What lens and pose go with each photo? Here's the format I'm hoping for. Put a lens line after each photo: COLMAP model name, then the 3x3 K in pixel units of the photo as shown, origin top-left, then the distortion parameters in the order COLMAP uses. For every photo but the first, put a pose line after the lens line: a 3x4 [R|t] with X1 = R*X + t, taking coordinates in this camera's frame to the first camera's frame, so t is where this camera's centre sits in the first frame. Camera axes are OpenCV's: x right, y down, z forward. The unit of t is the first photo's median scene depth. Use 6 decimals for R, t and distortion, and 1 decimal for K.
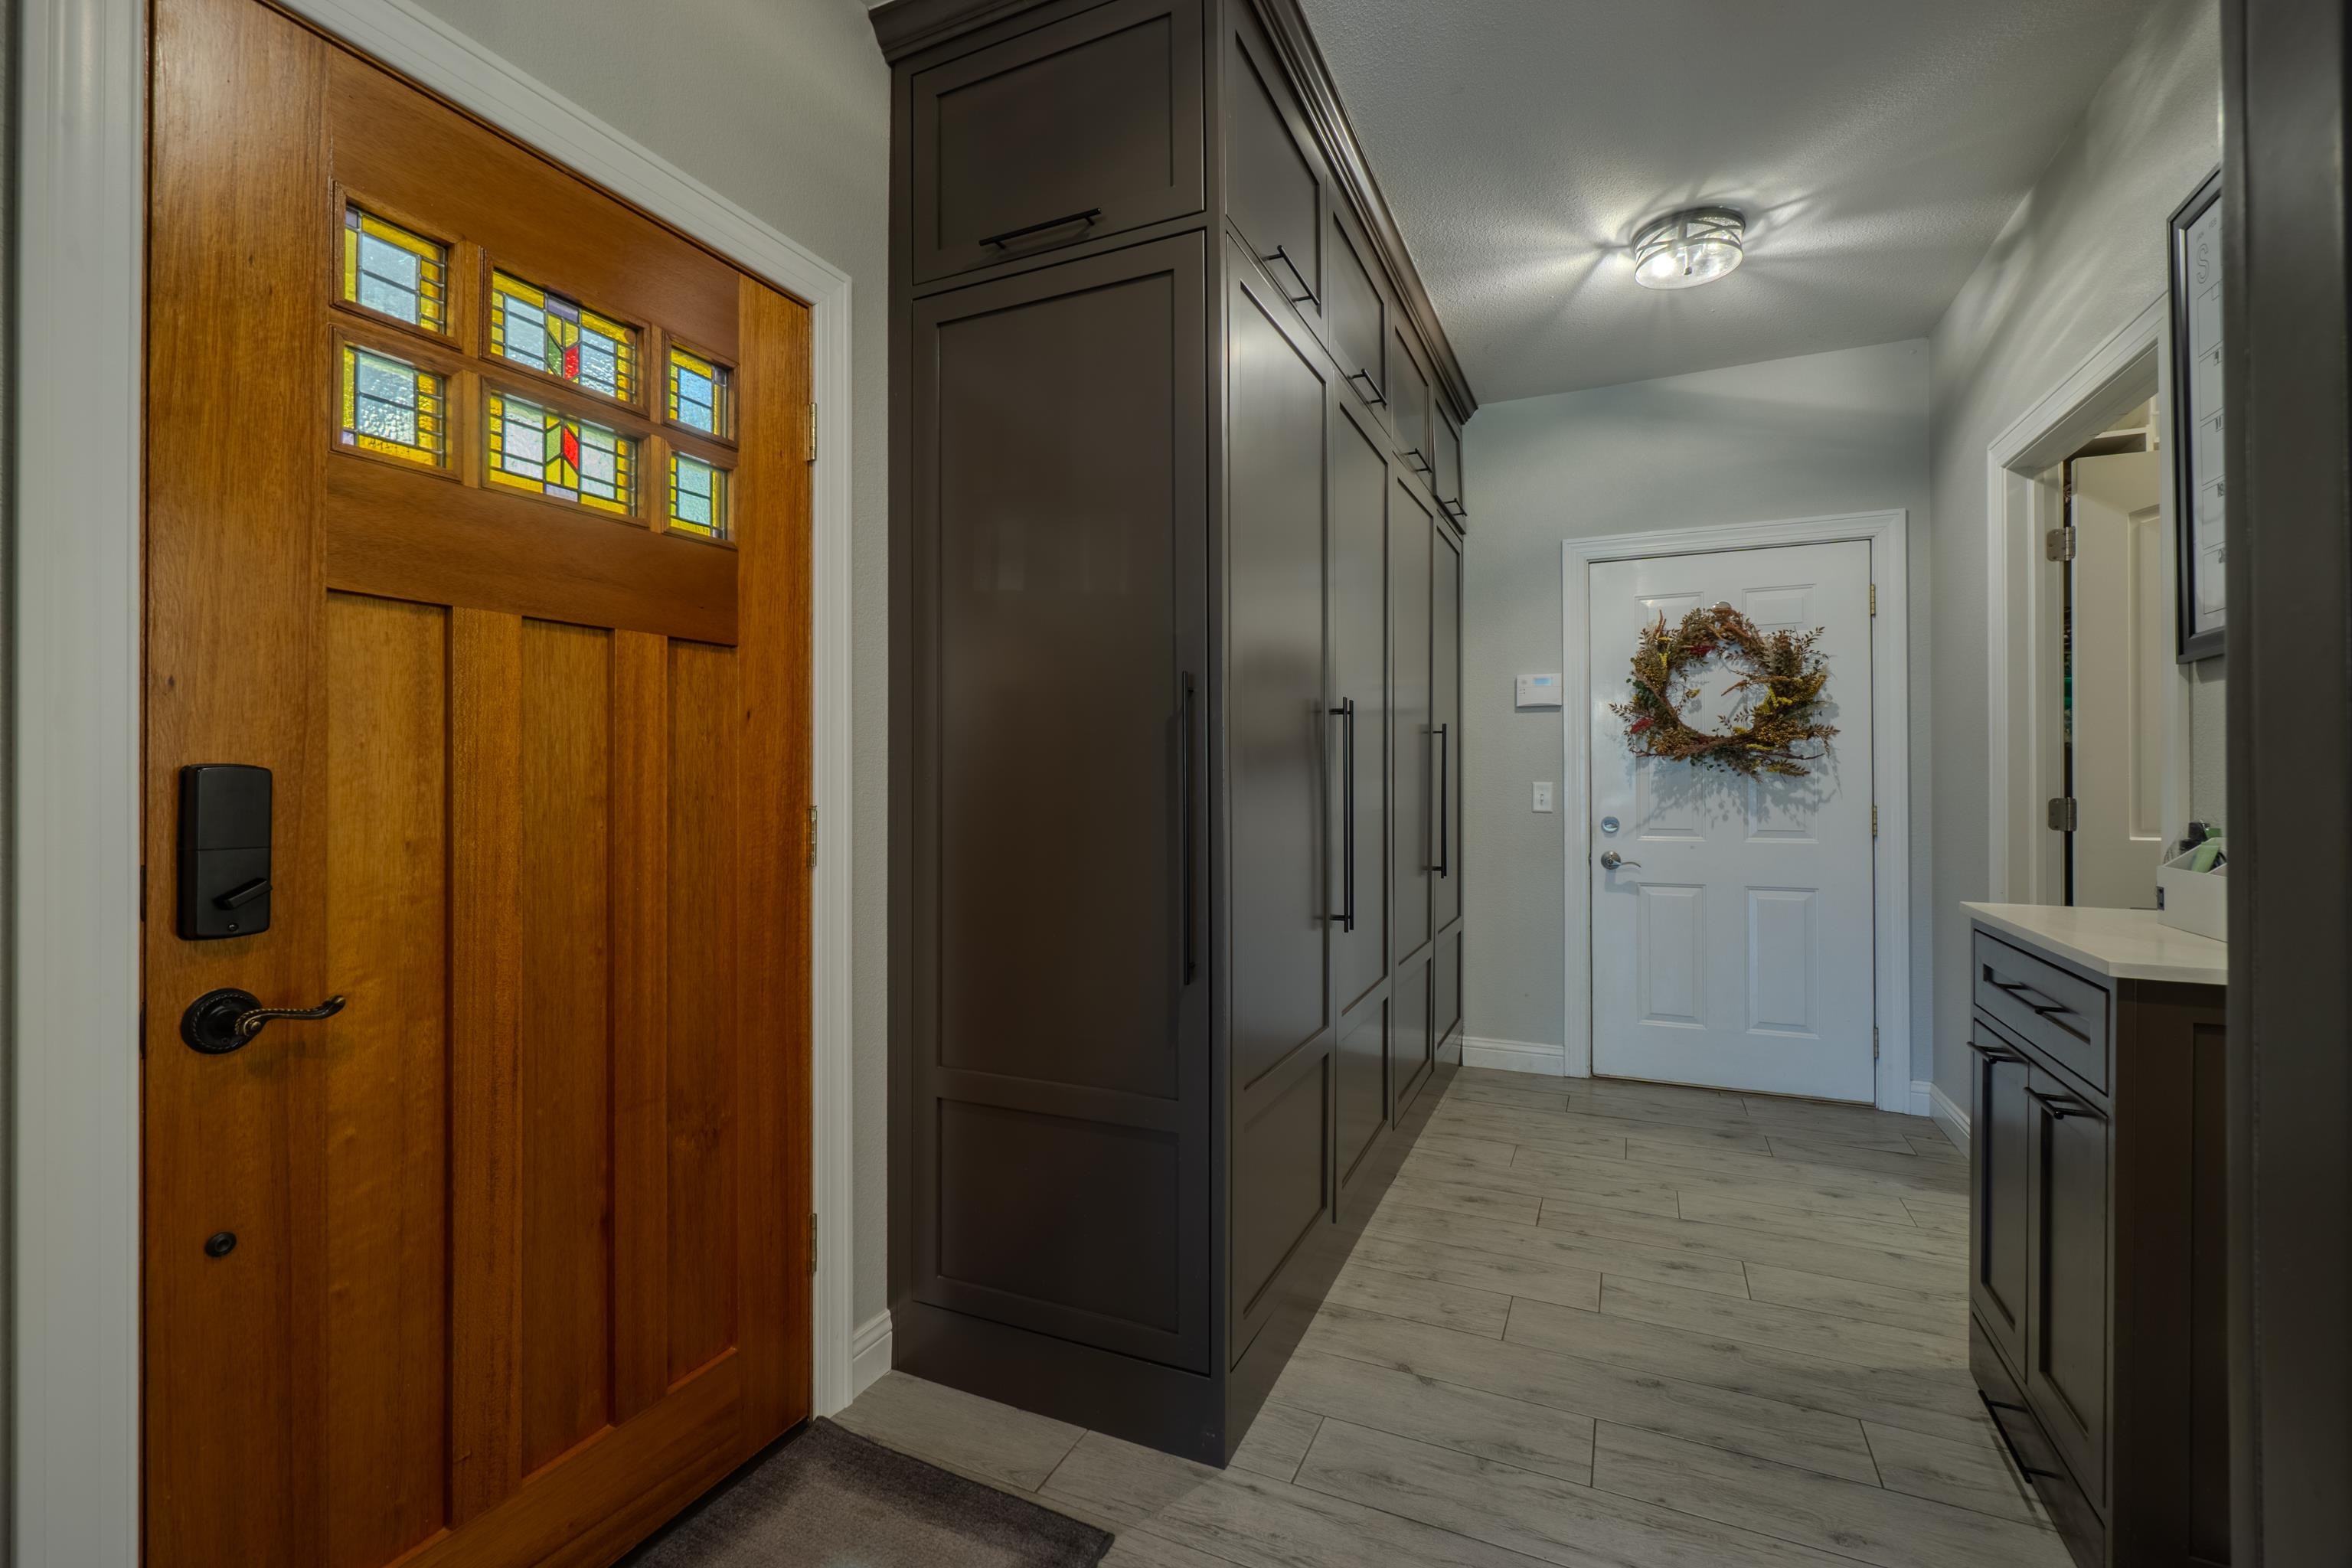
lens RADIAL K [[1014.6, 0, 1169.5], [0, 1014.6, 779.1], [0, 0, 1]] dist [-0.002238, -0.000178]
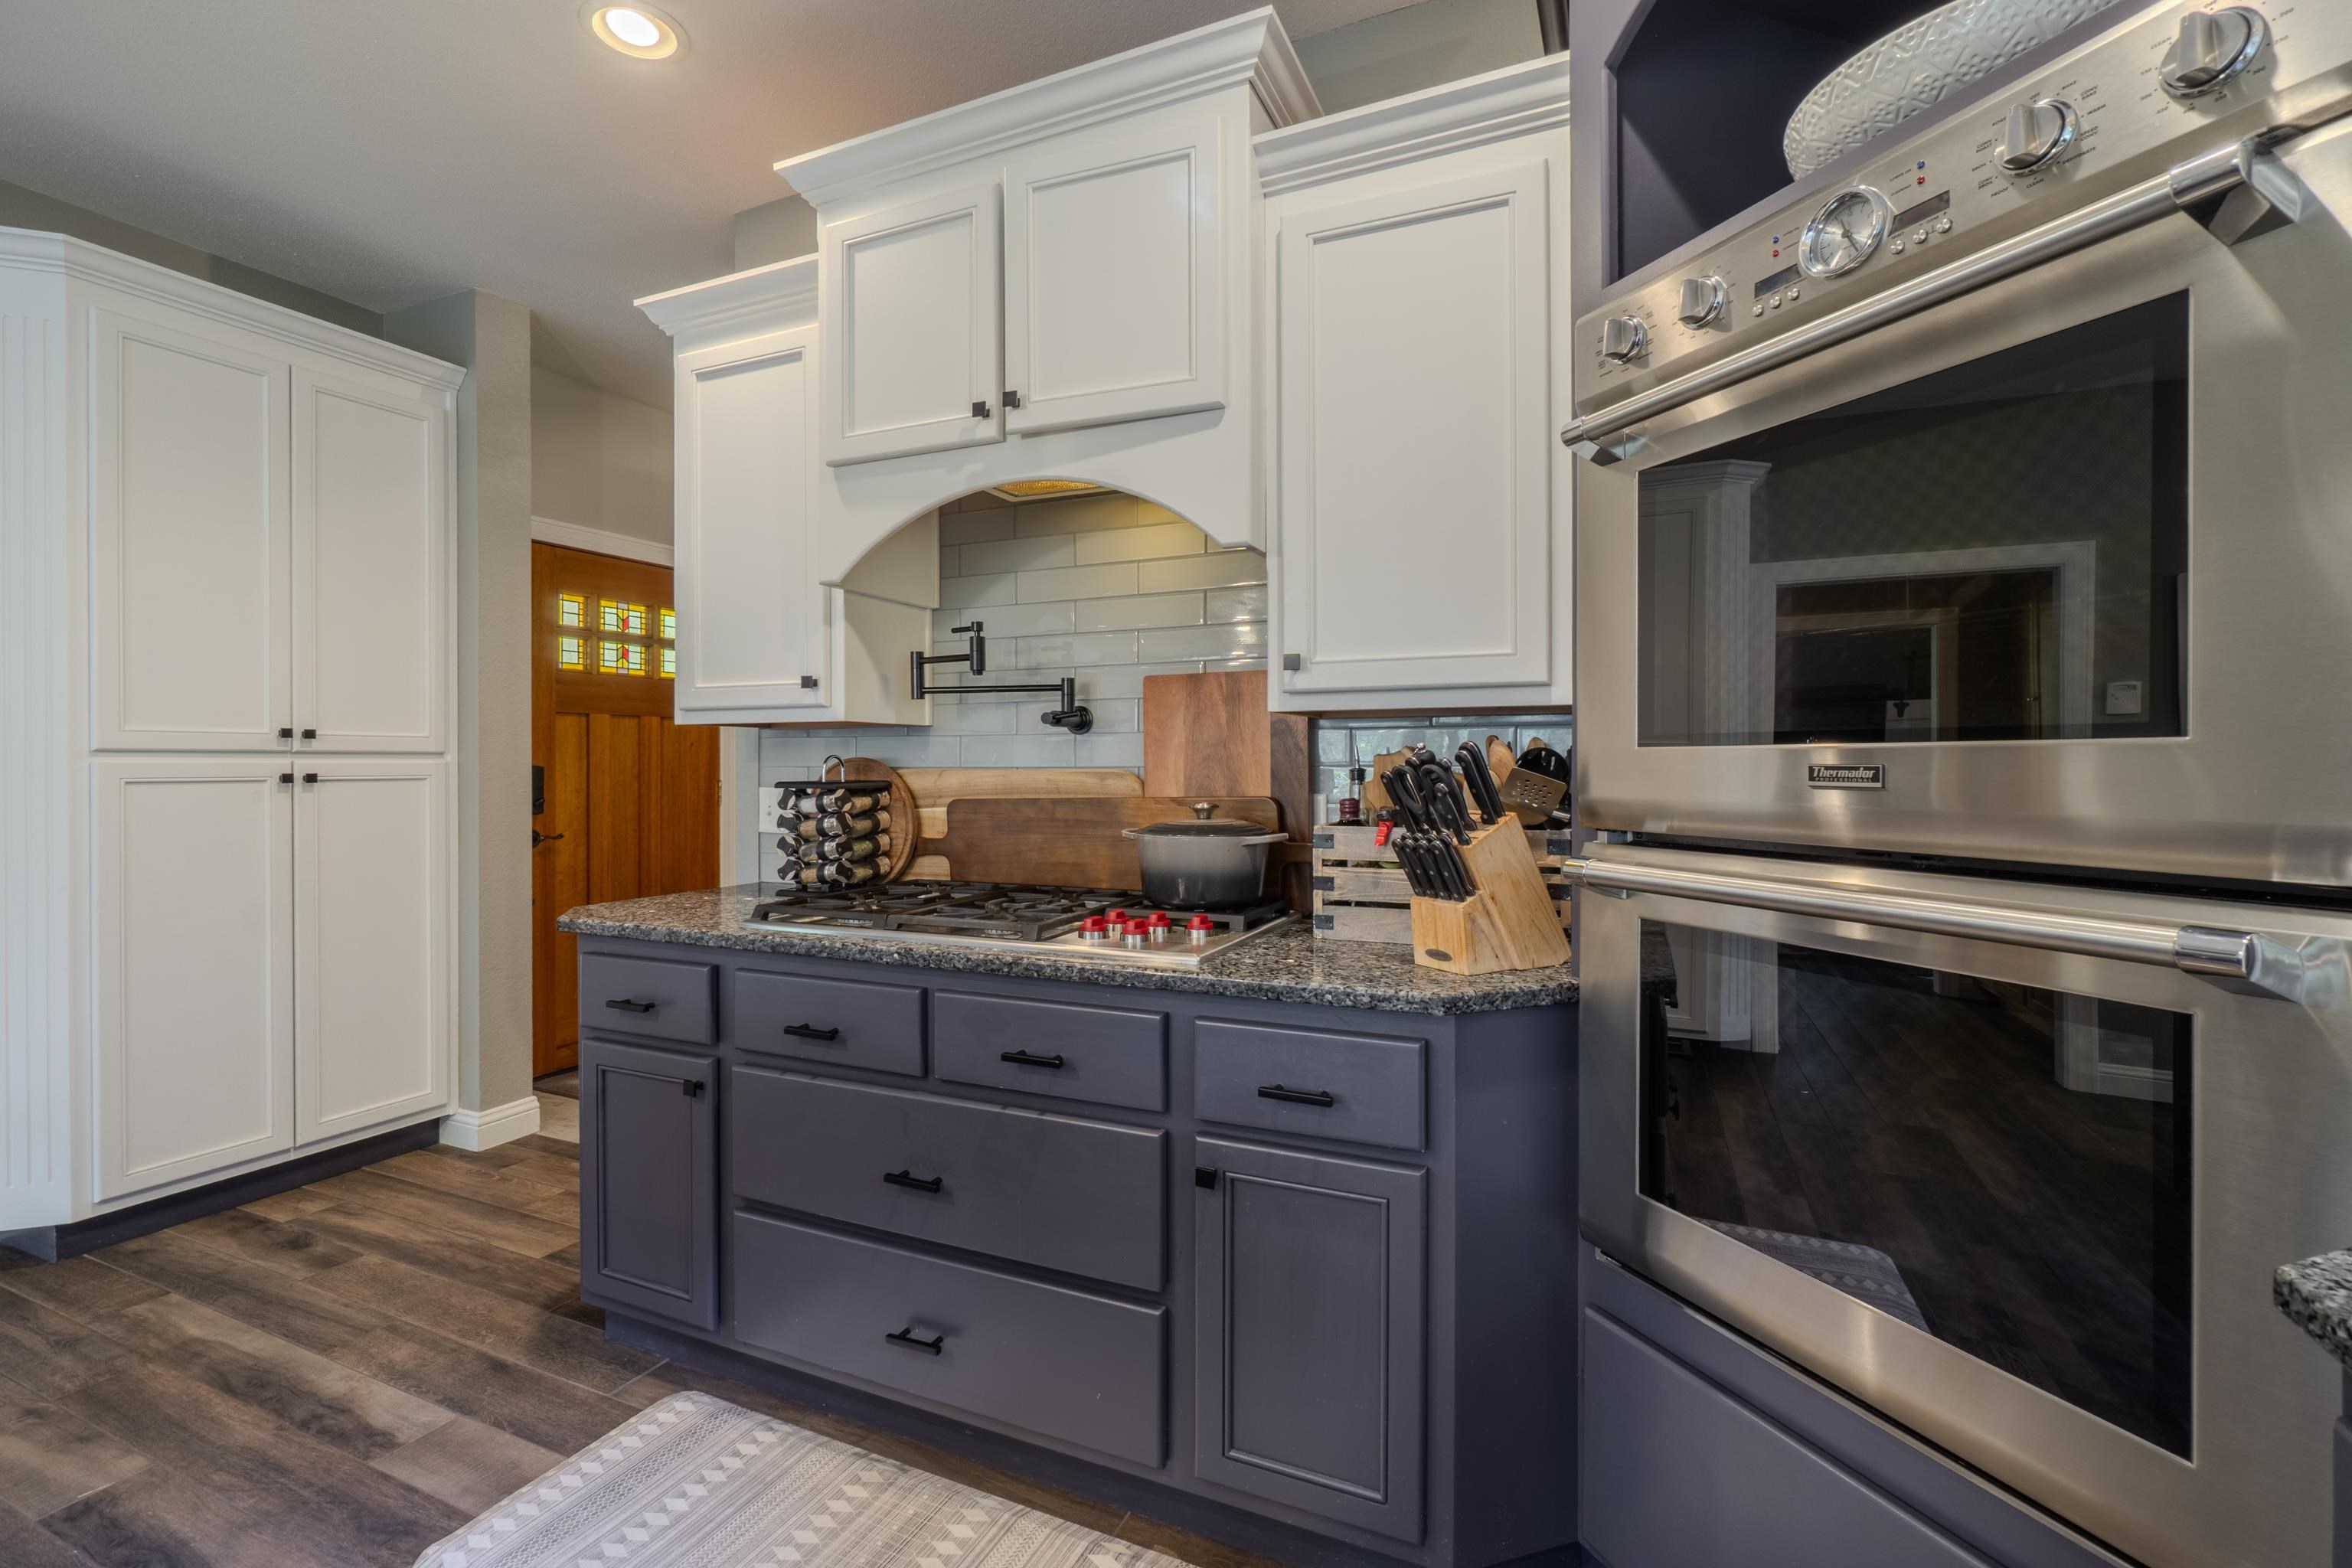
lens RADIAL K [[1014.6, 0, 1184.9], [0, 1014.6, 774.9], [0, 0, 1]] dist [-0.002238, -0.000178]
pose [[0.999990, 0.002228, 0.003820, 1.026206], [-0.002263, 0.999954, 0.009272, -0.015187], [-0.003799, -0.009281, 0.999950, -1.962821]]
